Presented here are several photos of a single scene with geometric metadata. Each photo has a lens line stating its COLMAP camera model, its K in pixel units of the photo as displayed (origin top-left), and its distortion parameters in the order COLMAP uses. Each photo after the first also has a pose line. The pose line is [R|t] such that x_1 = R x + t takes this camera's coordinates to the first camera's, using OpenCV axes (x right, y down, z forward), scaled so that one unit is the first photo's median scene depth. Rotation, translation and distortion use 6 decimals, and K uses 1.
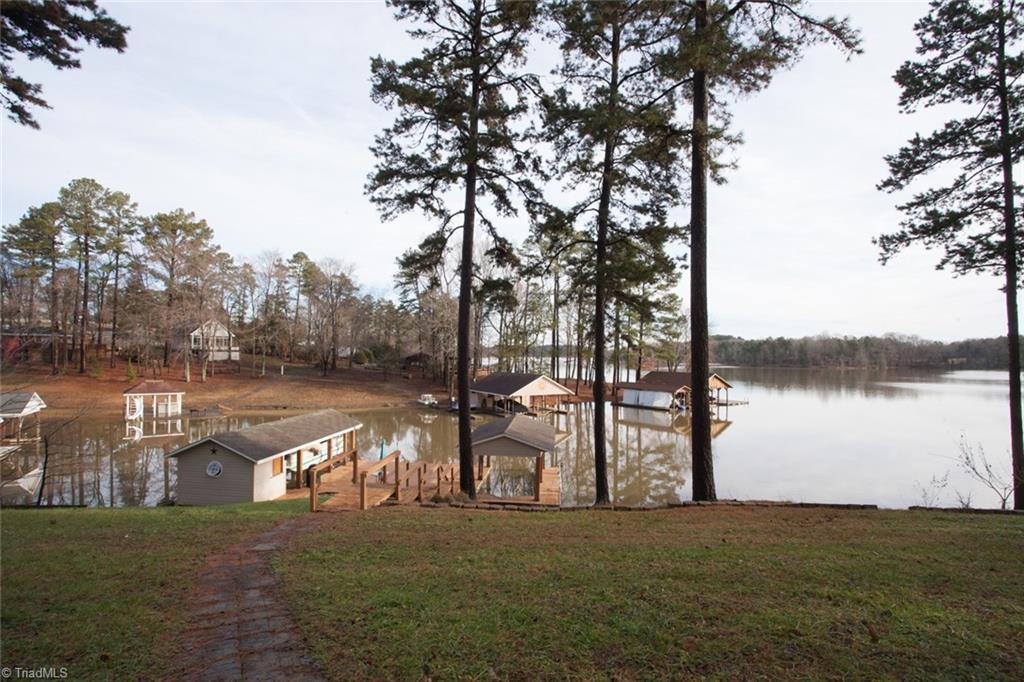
lens RADIAL K [[496.7, 0, 509.4], [0, 496.7, 346.3], [0, 0, 1]] dist [-0.074420, 0.036876]
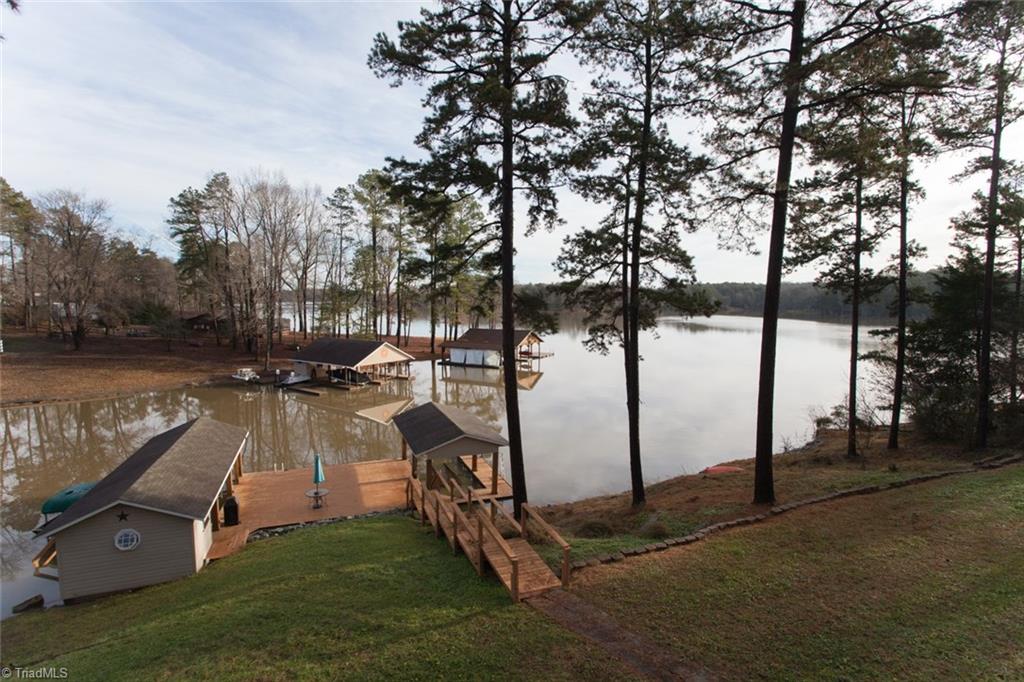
lens RADIAL K [[496.7, 0, 509.4], [0, 496.7, 346.3], [0, 0, 1]] dist [-0.074420, 0.036876]
pose [[0.894183, -0.052005, 0.444671, -0.105570], [0.001187, 0.993502, 0.113805, -0.030982], [-0.447700, -0.101235, 0.888435, 0.034002]]
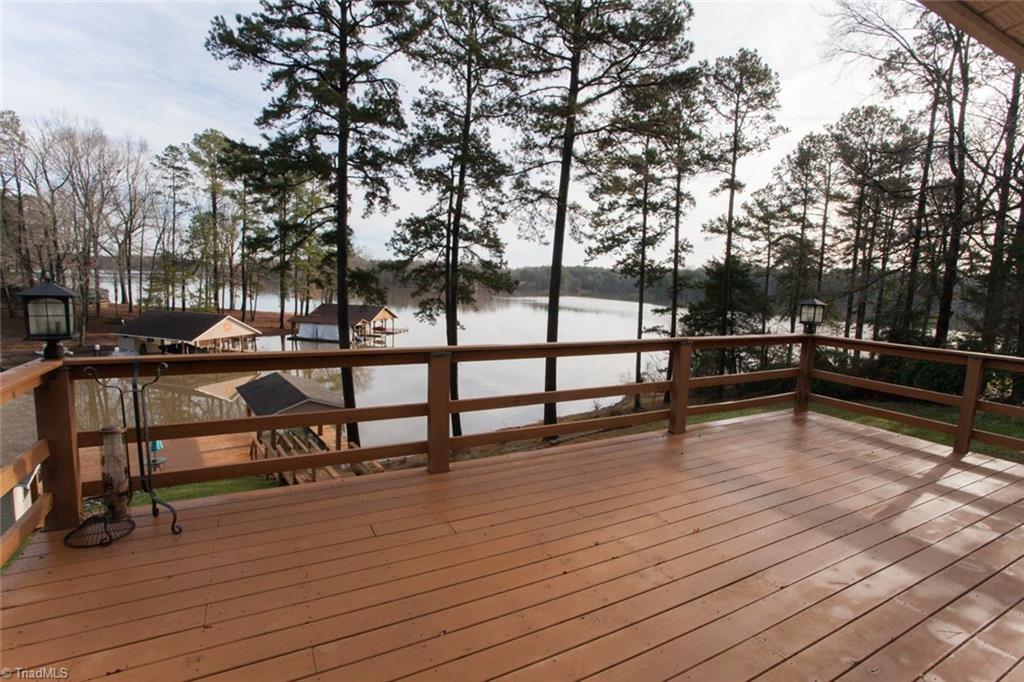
lens RADIAL K [[496.7, 0, 509.4], [0, 496.7, 346.3], [0, 0, 1]] dist [-0.074420, 0.036876]
pose [[0.739250, -0.072879, 0.669476, -0.114163], [-0.039781, 0.987665, 0.151443, -0.031508], [-0.672255, -0.138587, 0.727232, -0.009430]]
